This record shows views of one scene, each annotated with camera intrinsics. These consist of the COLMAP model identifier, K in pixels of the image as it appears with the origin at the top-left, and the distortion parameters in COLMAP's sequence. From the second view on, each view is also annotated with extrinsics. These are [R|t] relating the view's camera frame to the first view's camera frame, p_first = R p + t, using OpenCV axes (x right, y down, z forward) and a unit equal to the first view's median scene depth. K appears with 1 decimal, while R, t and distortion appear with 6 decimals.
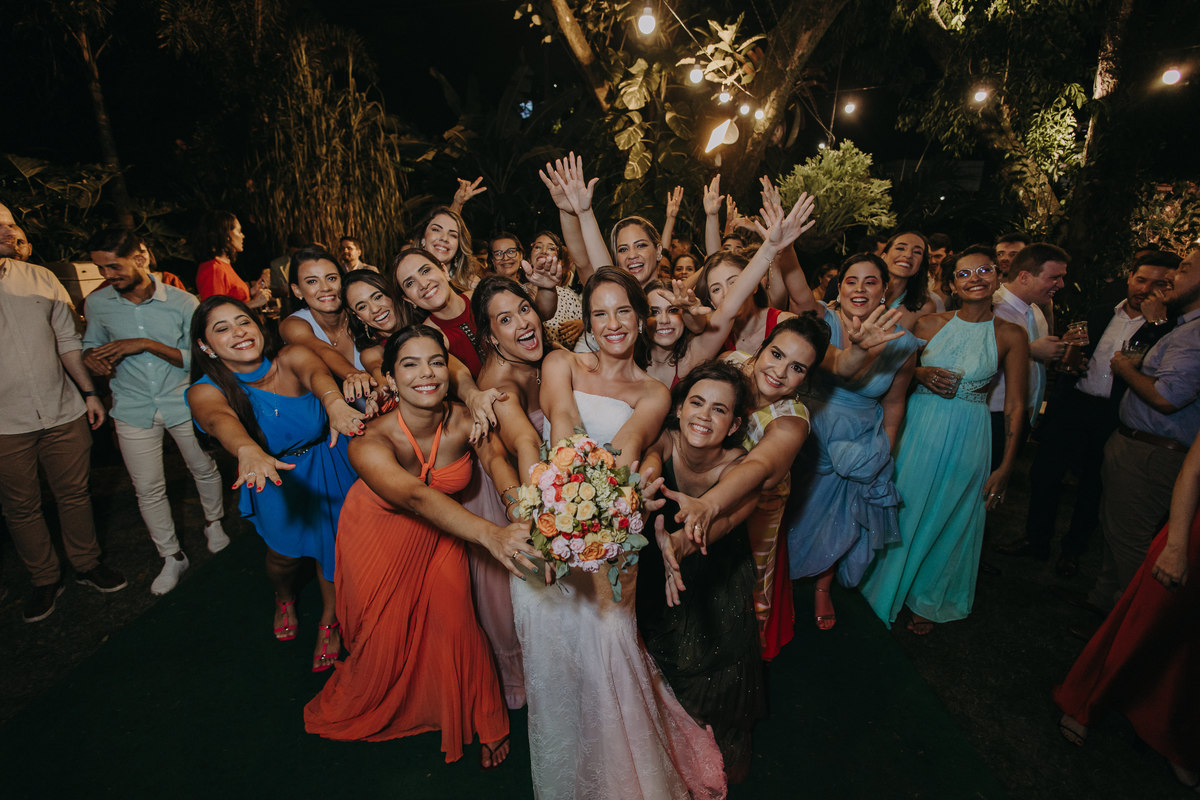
lens RADIAL K [[532.1, 0, 599.2], [0, 532.1, 406.4], [0, 0, 1]] dist [-0.003140, -0.000401]
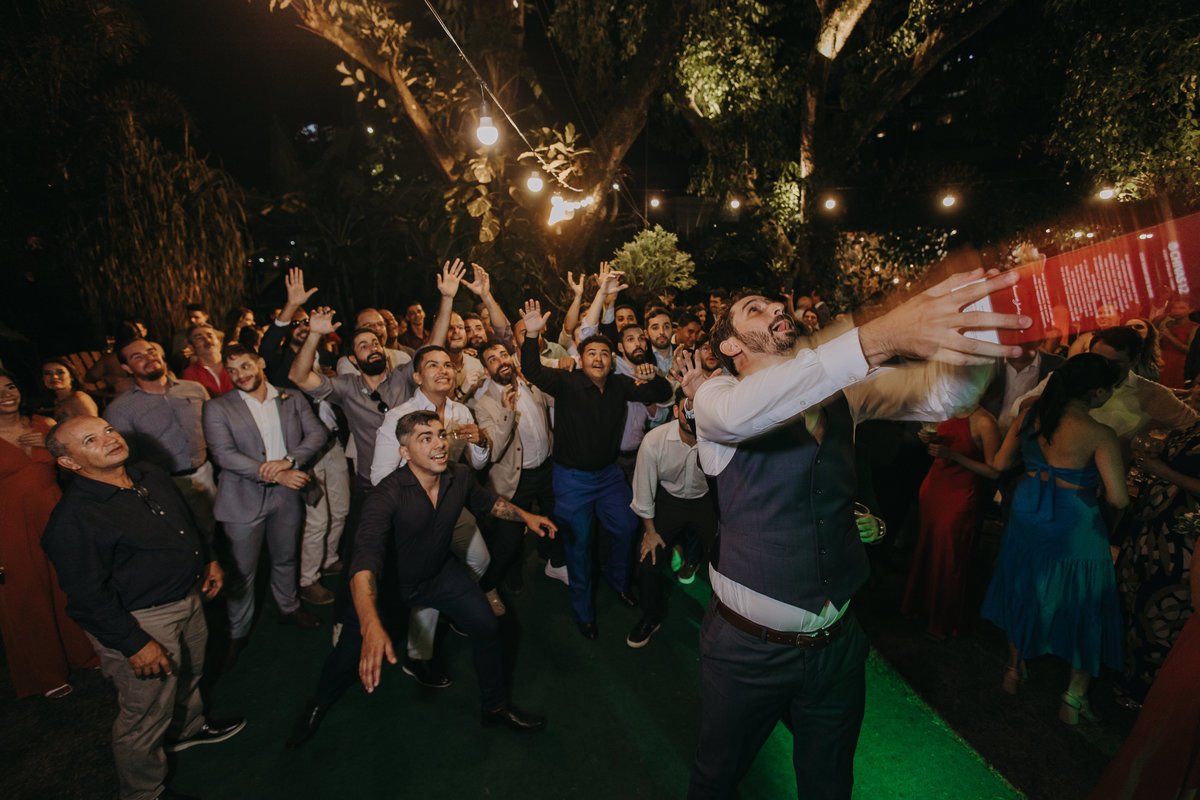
lens RADIAL K [[539.3, 0, 600.0], [0, 539.3, 400.0], [0, 0, 1]] dist [0.000986, 0.000028]
pose [[0.940717, -0.110375, 0.320731, -0.120420], [0.126214, 0.991580, -0.028955, -0.015268], [-0.314835, 0.067720, 0.946727, -0.179991]]
